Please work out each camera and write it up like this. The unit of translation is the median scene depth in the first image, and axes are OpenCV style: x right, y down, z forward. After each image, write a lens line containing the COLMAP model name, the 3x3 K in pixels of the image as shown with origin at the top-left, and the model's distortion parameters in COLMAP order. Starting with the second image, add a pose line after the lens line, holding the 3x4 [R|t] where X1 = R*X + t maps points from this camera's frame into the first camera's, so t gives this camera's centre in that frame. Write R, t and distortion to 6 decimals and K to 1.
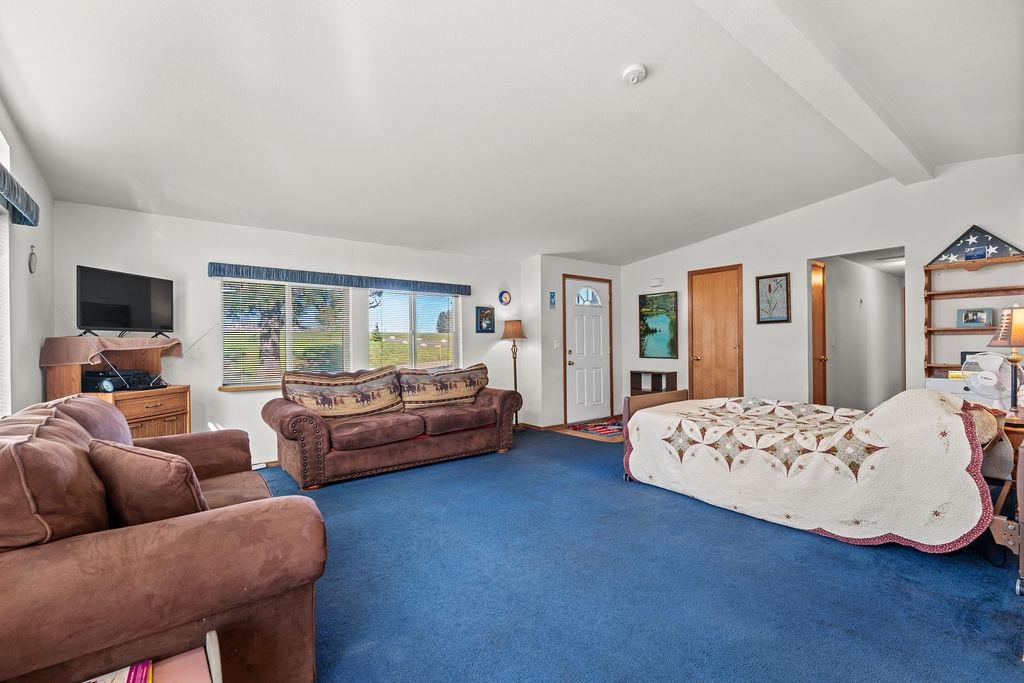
lens RADIAL K [[450.6, 0, 512.0], [0, 450.6, 341.5], [0, 0, 1]] dist [-0.001707, 0.000388]
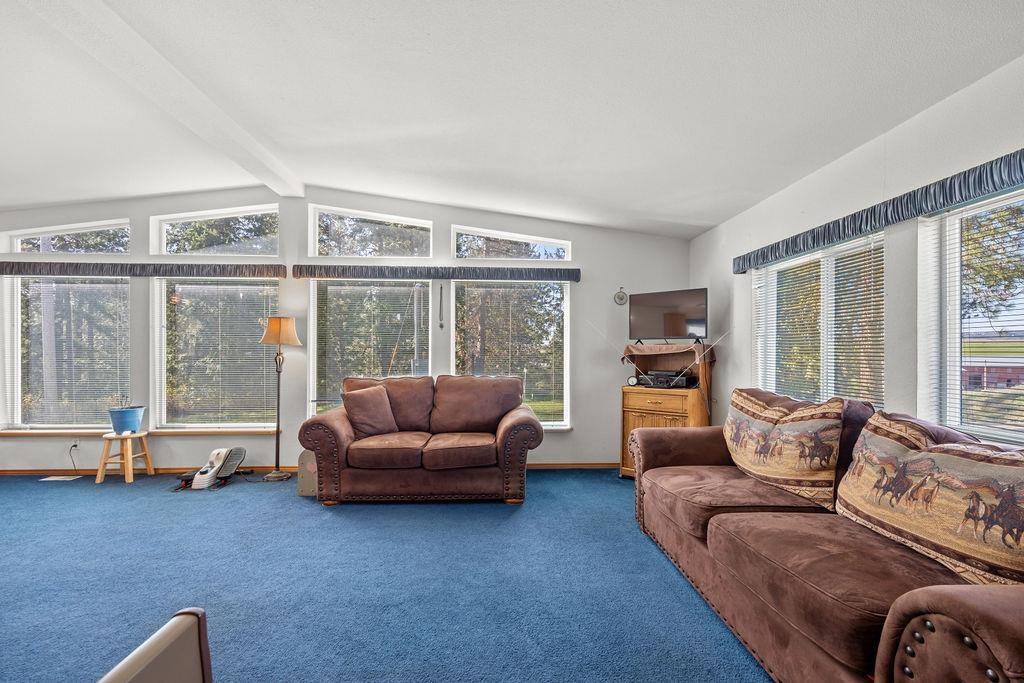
lens RADIAL K [[458.4, 0, 513.4], [0, 458.4, 350.2], [0, 0, 1]] dist [0.000748, 0.000710]
pose [[-0.575004, 0.004627, -0.818138, 0.276498], [0.008642, 0.999963, -0.000419, 0.002564], [0.818105, -0.007311, -0.575022, 0.991069]]
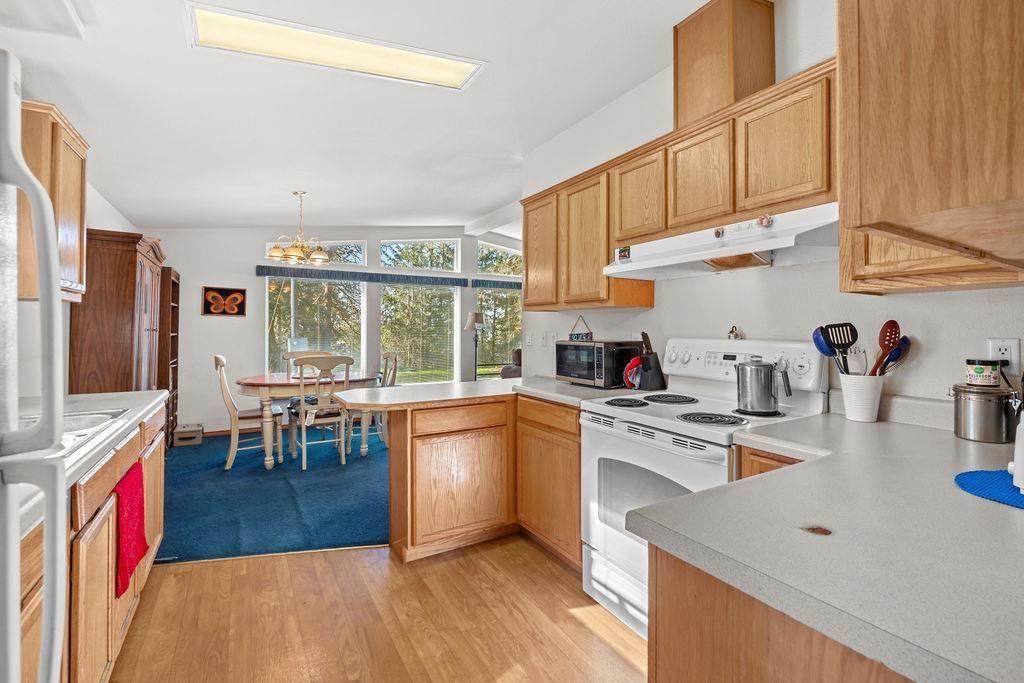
lens RADIAL K [[454.3, 0, 510.2], [0, 454.3, 331.7], [0, 0, 1]] dist [-0.000798, 0.000194]
pose [[-0.139801, 0.012140, -0.990105, 1.209810], [0.003840, 0.999924, 0.011718, -0.022129], [0.990172, -0.002164, -0.139837, 0.412804]]
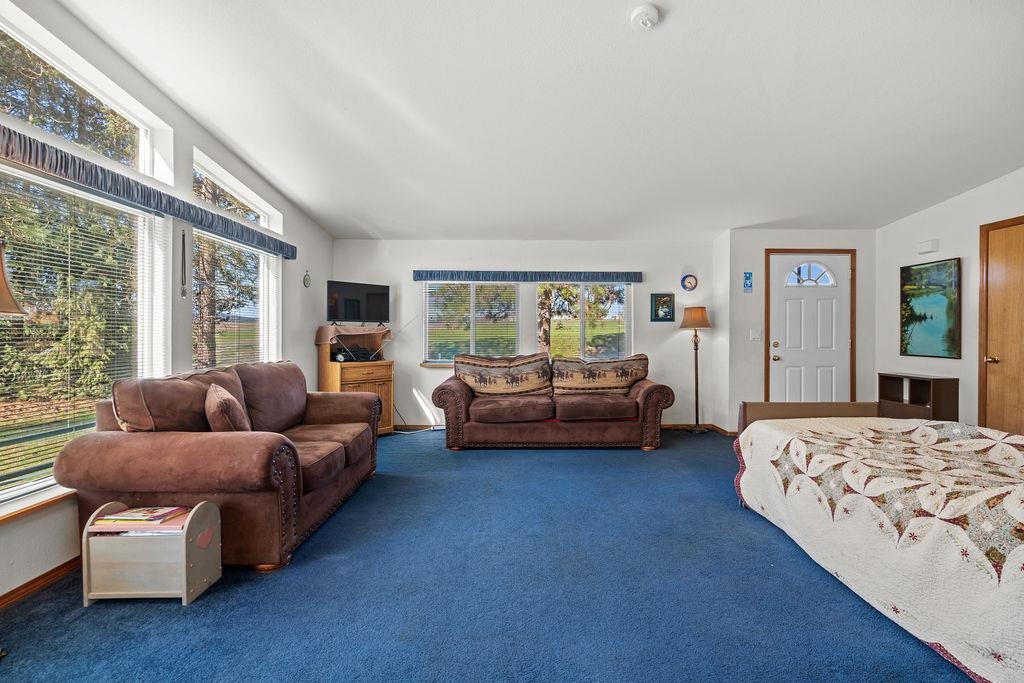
lens RADIAL K [[447.7, 0, 510.0], [0, 447.7, 335.2], [0, 0, 1]] dist [-0.005320, 0.000284]
pose [[0.791070, 0.013853, -0.611568, 0.323983], [-0.006469, 0.999877, 0.014281, -0.002651], [0.611691, -0.007341, 0.791063, 0.098336]]
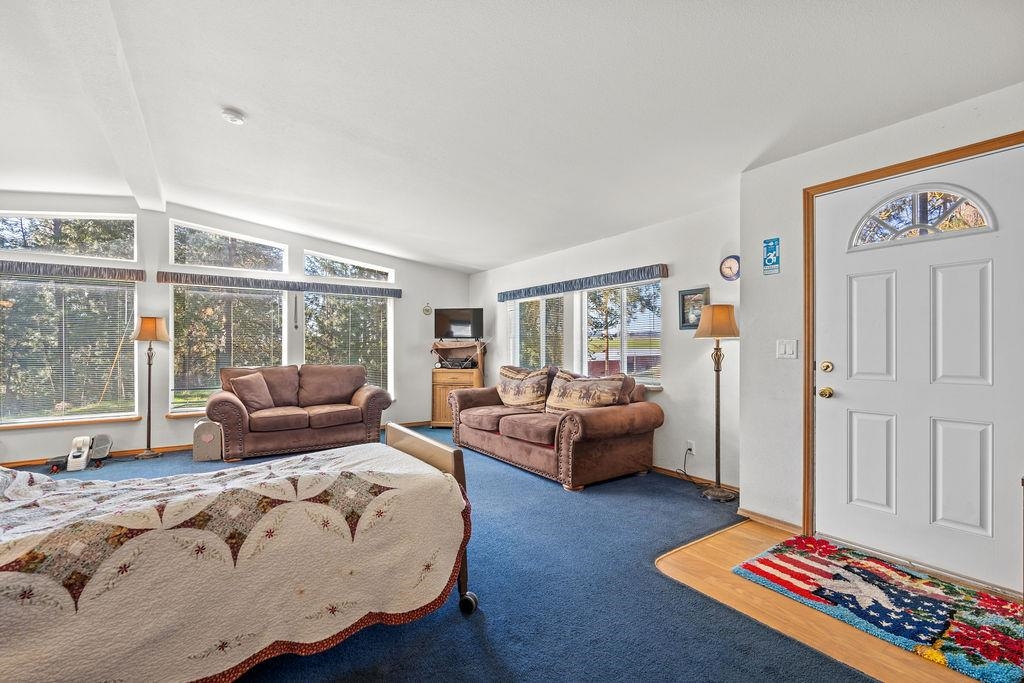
lens RADIAL K [[458.4, 0, 513.4], [0, 458.4, 350.2], [0, 0, 1]] dist [0.000748, 0.000710]
pose [[-0.072209, 0.017122, -0.997243, 0.777759], [0.008262, 0.999829, 0.016568, -0.002244], [0.997355, -0.007043, -0.072338, 0.993444]]
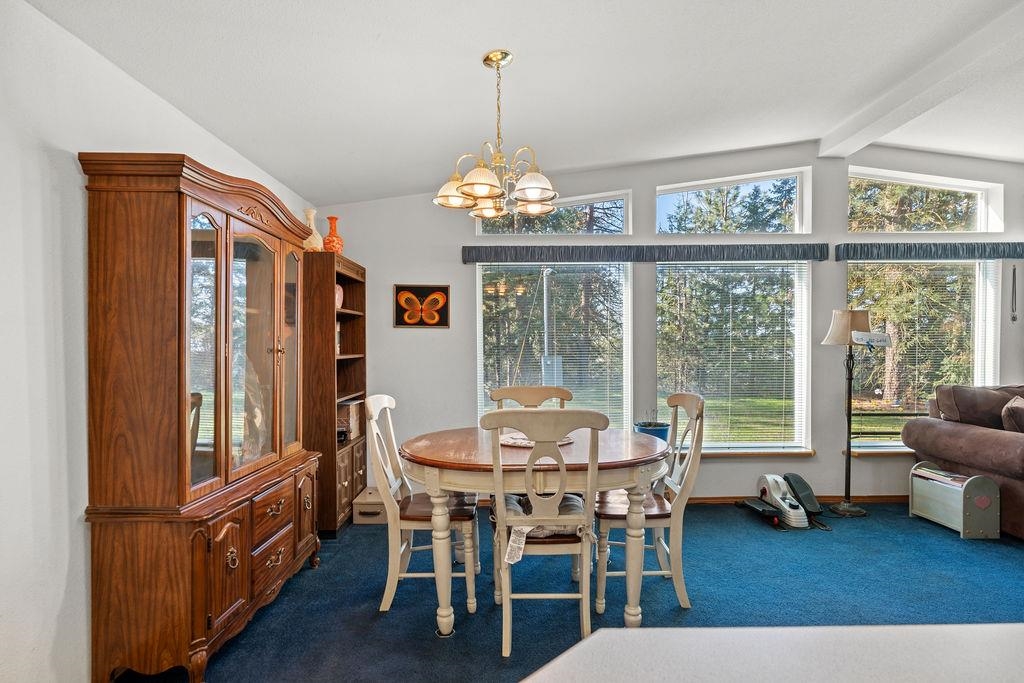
lens RADIAL K [[543.2, 0, 511.7], [0, 543.2, 351.3], [0, 0, 1]] dist [0.000311, 0.000077]
pose [[-0.611626, 0.019589, -0.790905, 0.792679], [0.016894, 0.999789, 0.011698, -0.020280], [0.790967, -0.006207, -0.611828, 0.205795]]
